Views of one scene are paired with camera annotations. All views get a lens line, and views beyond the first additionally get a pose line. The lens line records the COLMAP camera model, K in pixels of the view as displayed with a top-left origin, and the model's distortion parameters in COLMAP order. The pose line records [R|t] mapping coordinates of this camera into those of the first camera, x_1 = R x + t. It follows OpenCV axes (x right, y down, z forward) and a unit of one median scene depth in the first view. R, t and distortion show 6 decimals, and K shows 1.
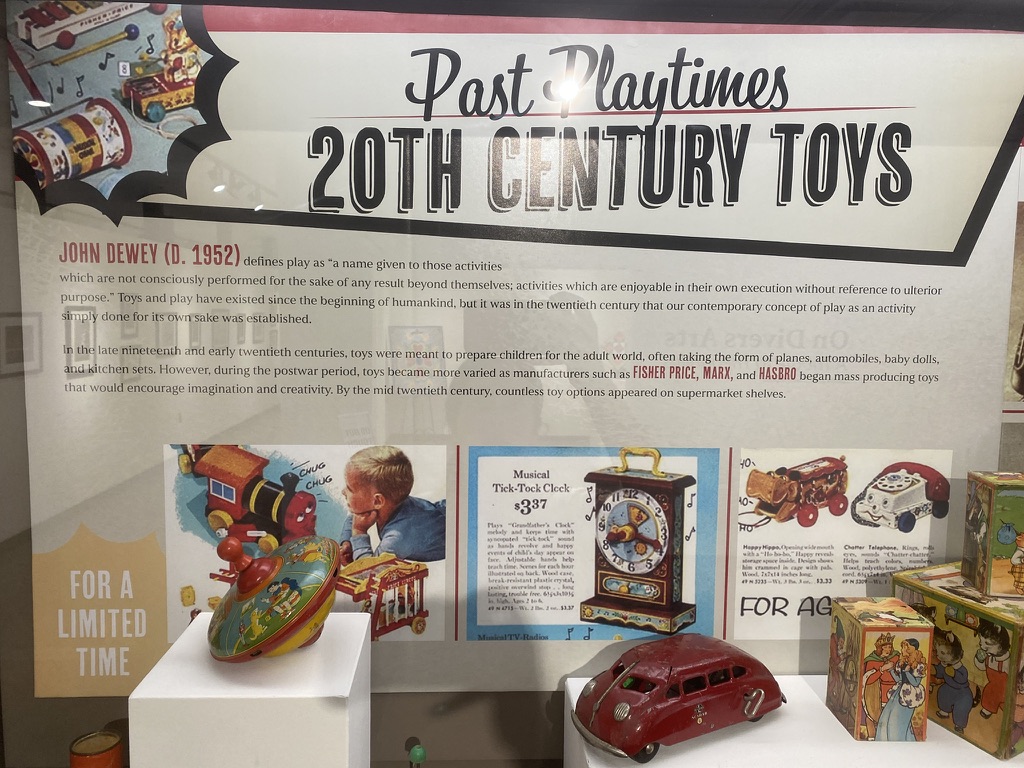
lens RADIAL K [[764.2, 0, 511.1], [0, 764.2, 382.1], [0, 0, 1]] dist [0.045696, -0.035070]
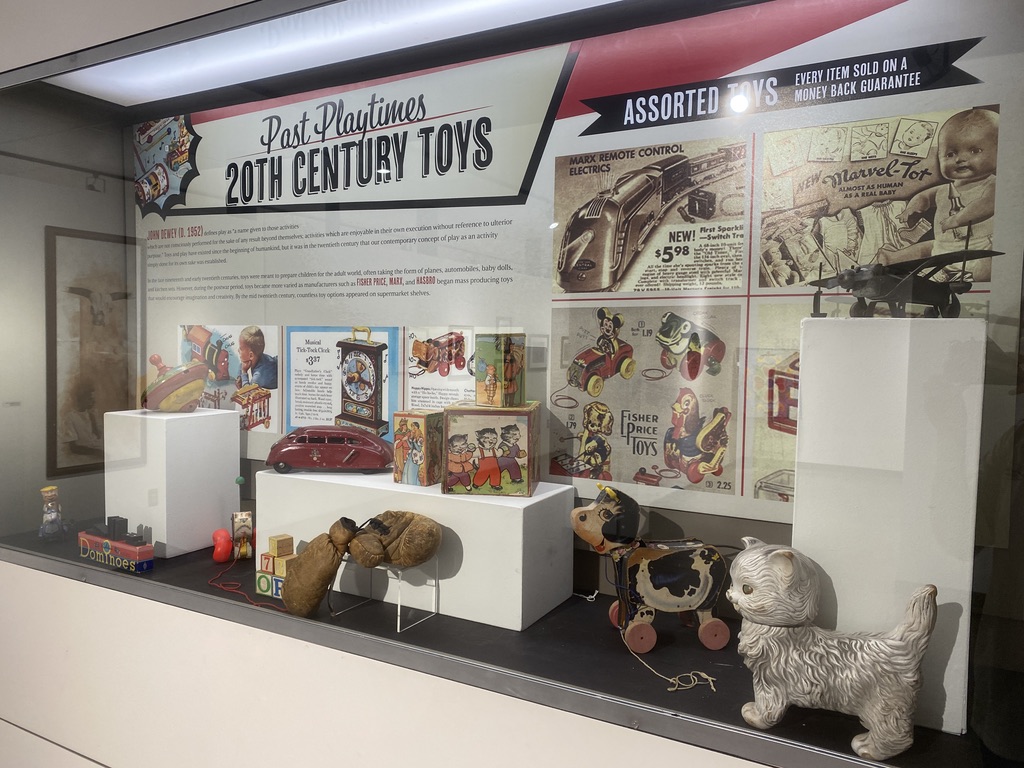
lens RADIAL K [[764.2, 0, 510.6], [0, 764.2, 387.6], [0, 0, 1]] dist [0.045696, -0.035070]
pose [[0.852153, 0.028582, -0.522511, 1.389940], [-0.049931, 0.998392, -0.026820, 0.257726], [0.520904, 0.048944, 0.852211, -0.286542]]
